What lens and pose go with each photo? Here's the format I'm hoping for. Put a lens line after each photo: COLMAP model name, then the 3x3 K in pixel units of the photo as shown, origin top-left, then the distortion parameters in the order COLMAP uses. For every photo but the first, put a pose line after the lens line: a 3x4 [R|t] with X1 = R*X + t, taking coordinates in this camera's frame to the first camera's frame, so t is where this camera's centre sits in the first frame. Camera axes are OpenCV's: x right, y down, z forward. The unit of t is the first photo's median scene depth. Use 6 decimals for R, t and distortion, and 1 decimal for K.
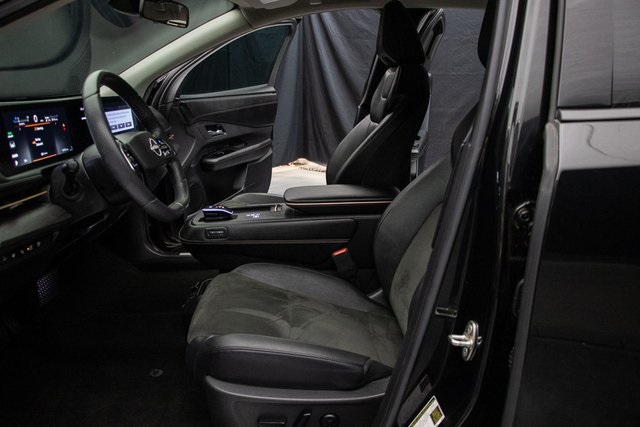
lens RADIAL K [[528.6, 0, 320.0], [0, 528.6, 213.5], [0, 0, 1]] dist [-0.167650, 0.163936]
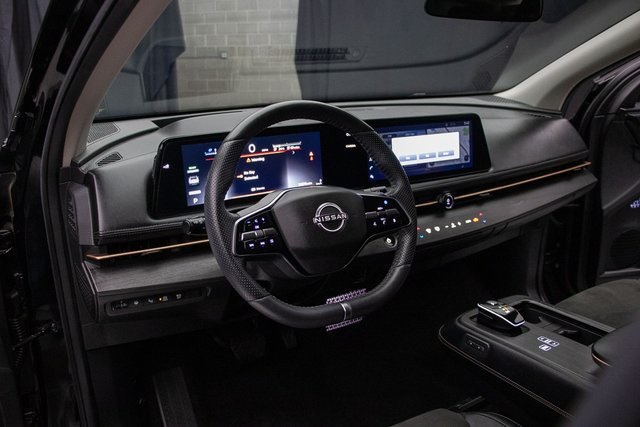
lens RADIAL K [[528.6, 0, 320.0], [0, 528.6, 213.5], [0, 0, 1]] dist [-0.167650, 0.163936]
pose [[0.490762, 0.263432, -0.830516, 0.191962], [-0.204175, 0.961428, 0.184306, -0.196983], [0.847033, 0.079120, 0.525619, 0.471442]]
